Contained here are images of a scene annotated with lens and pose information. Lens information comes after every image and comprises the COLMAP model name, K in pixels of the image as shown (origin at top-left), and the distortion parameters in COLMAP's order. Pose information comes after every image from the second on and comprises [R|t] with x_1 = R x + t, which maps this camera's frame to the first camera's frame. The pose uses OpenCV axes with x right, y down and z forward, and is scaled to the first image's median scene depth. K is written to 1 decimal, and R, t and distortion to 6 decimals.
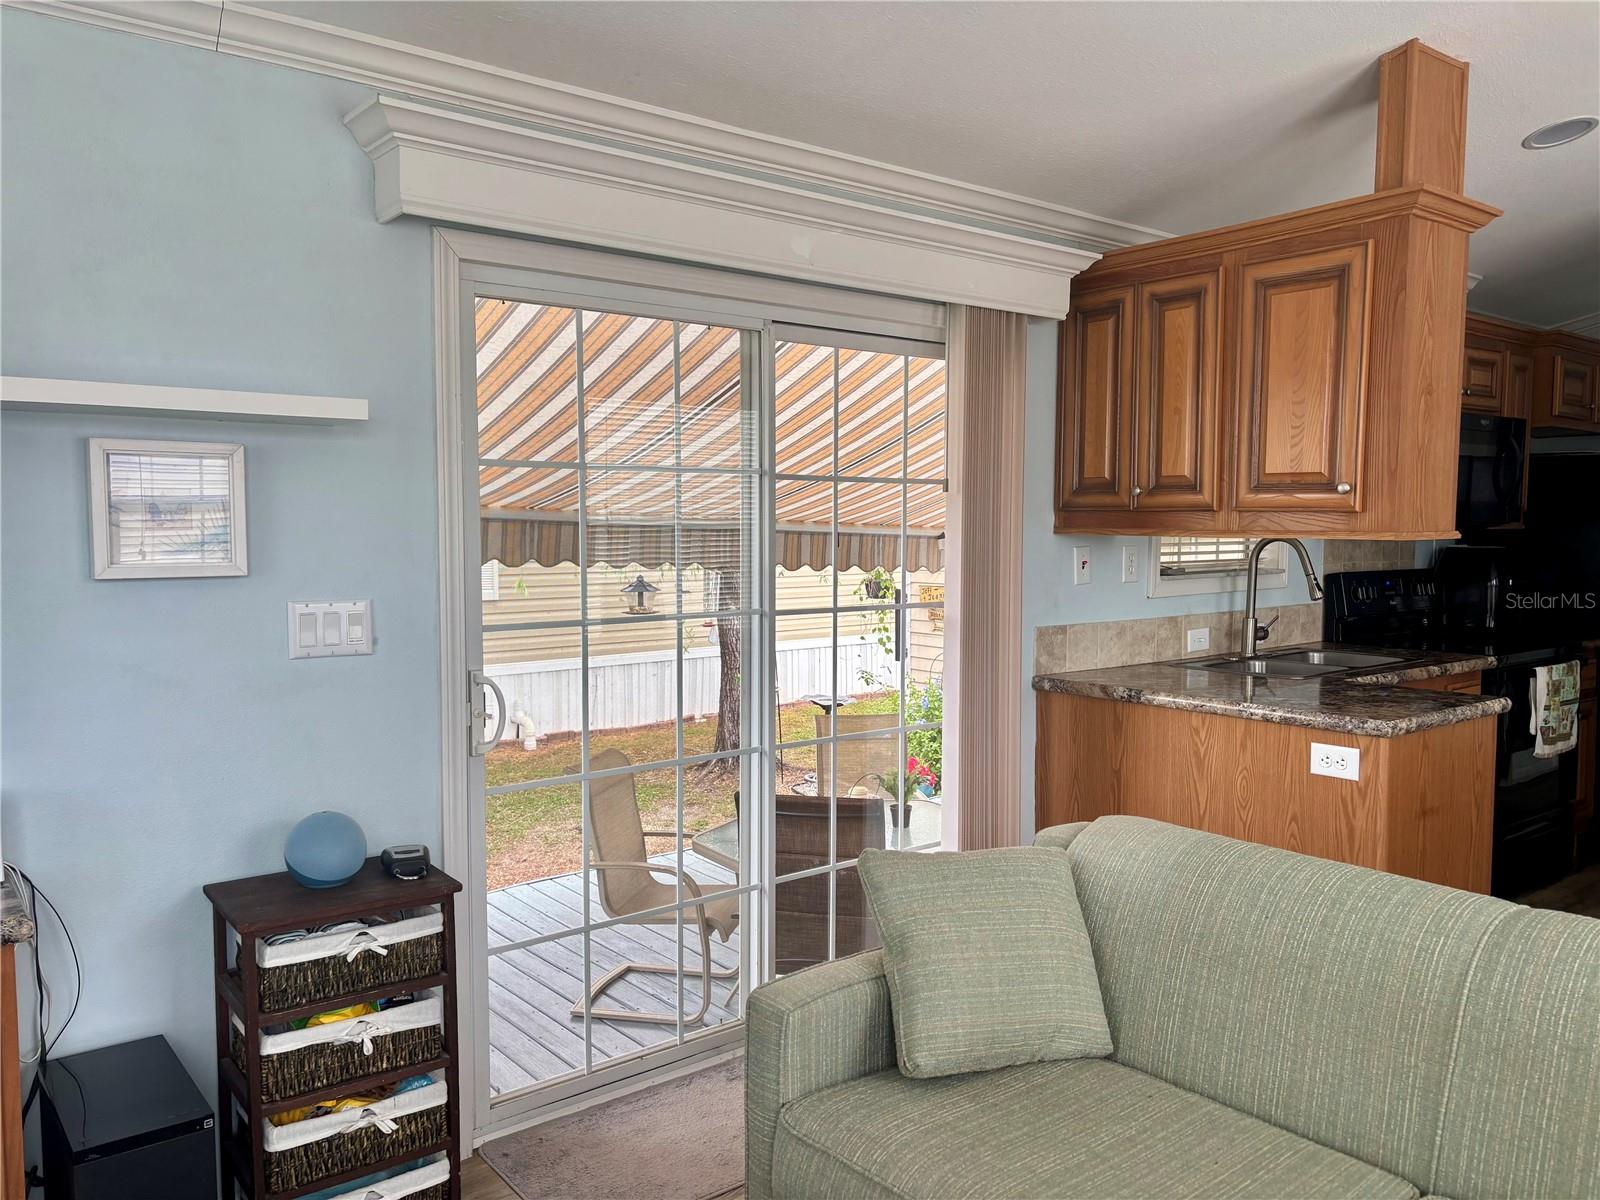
lens RADIAL K [[1204.0, 0, 805.5], [0, 1204.0, 605.8], [0, 0, 1]] dist [0.046962, -0.044638]
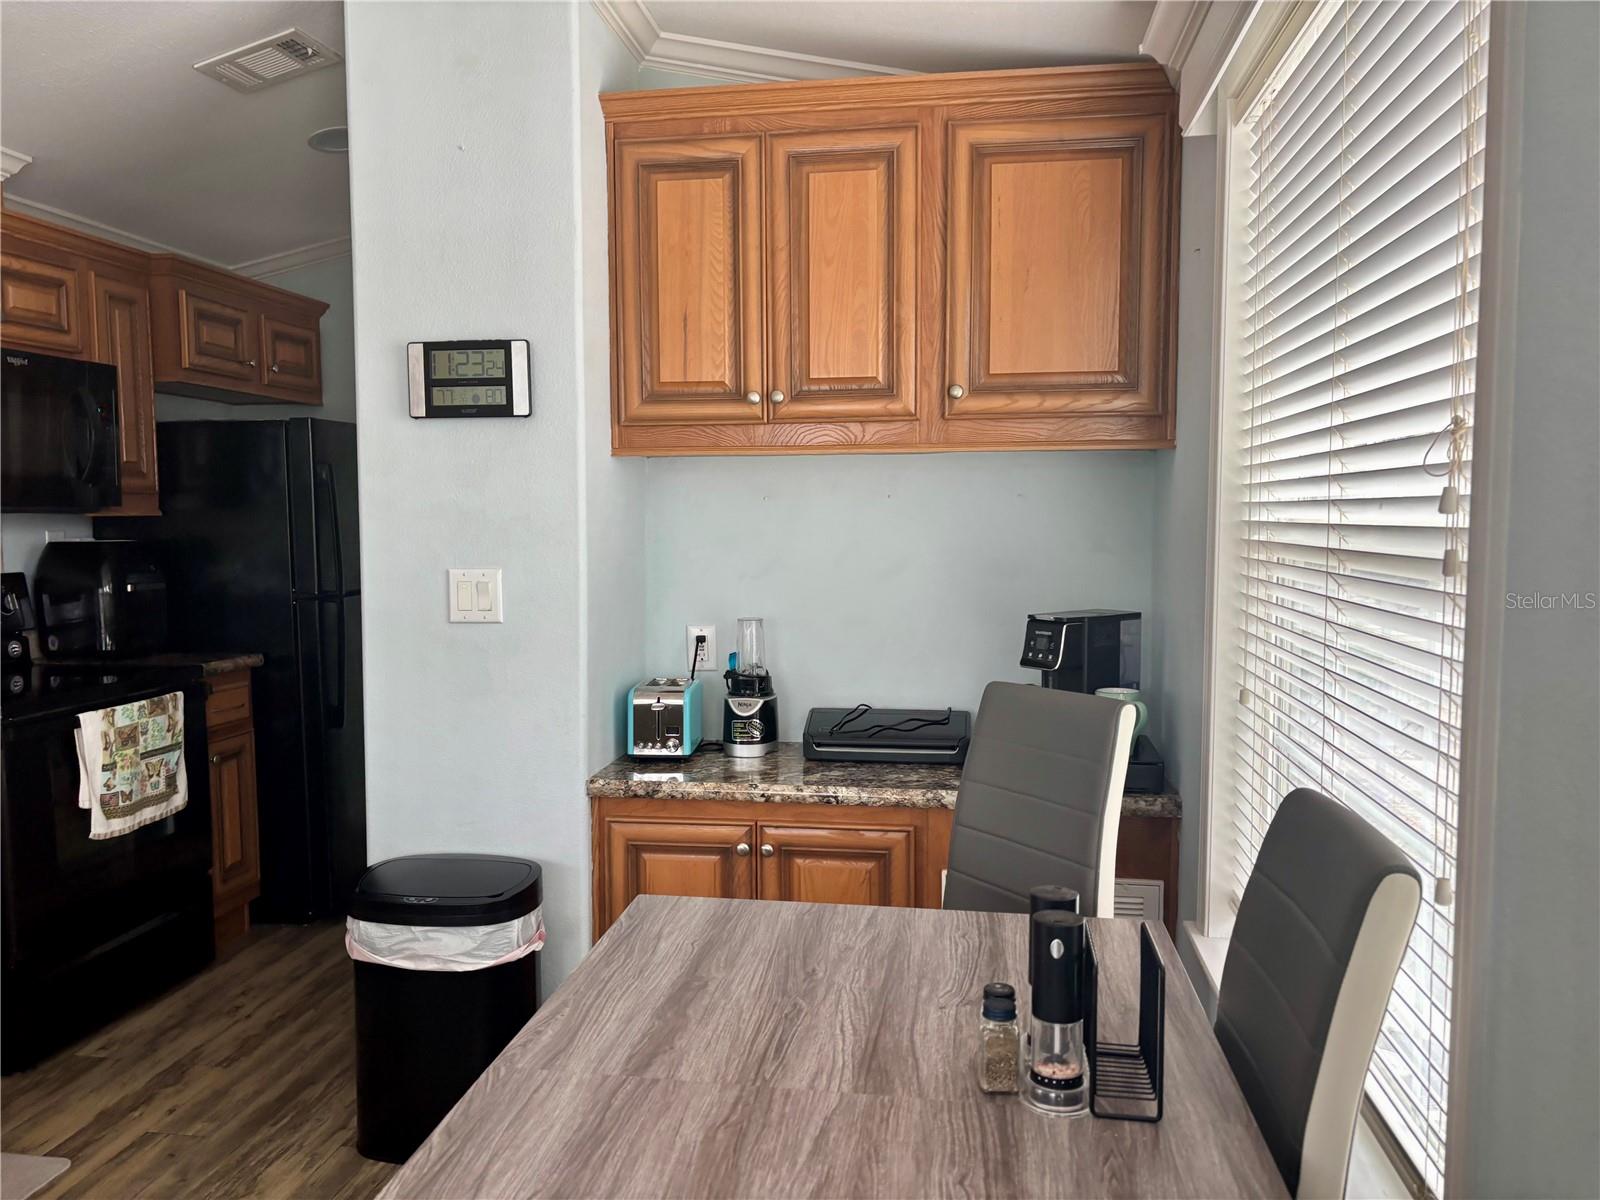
lens RADIAL K [[1204.0, 0, 790.9], [0, 1204.0, 607.0], [0, 0, 1]] dist [0.046962, -0.044638]
pose [[0.734572, -0.057556, 0.676085, 0.554263], [0.051709, 0.998247, 0.028801, -0.012318], [-0.676557, 0.013803, 0.736261, 0.268714]]
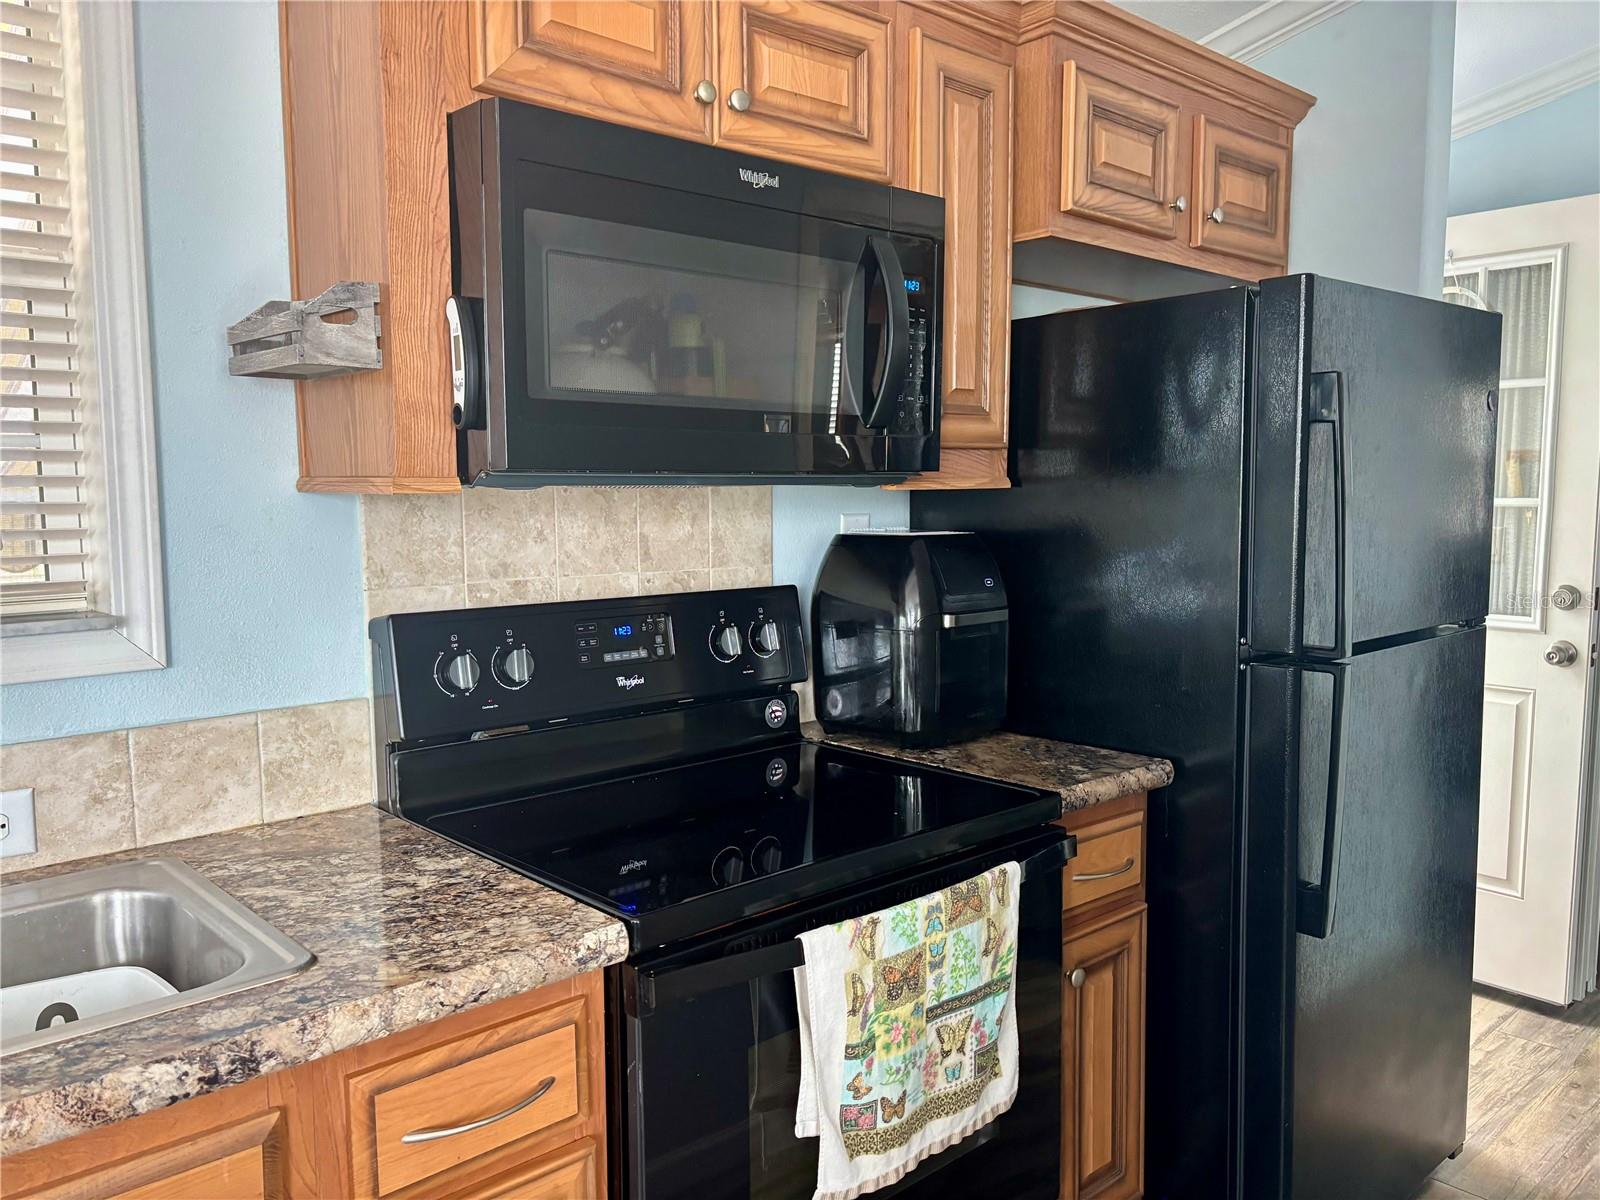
lens RADIAL K [[1204.0, 0, 788.1], [0, 1204.0, 606.7], [0, 0, 1]] dist [0.046962, -0.044638]
pose [[0.997863, -0.012409, 0.064155, 0.742608], [0.010541, 0.999513, 0.029375, -0.054238], [-0.064488, -0.028636, 0.997508, 0.893842]]
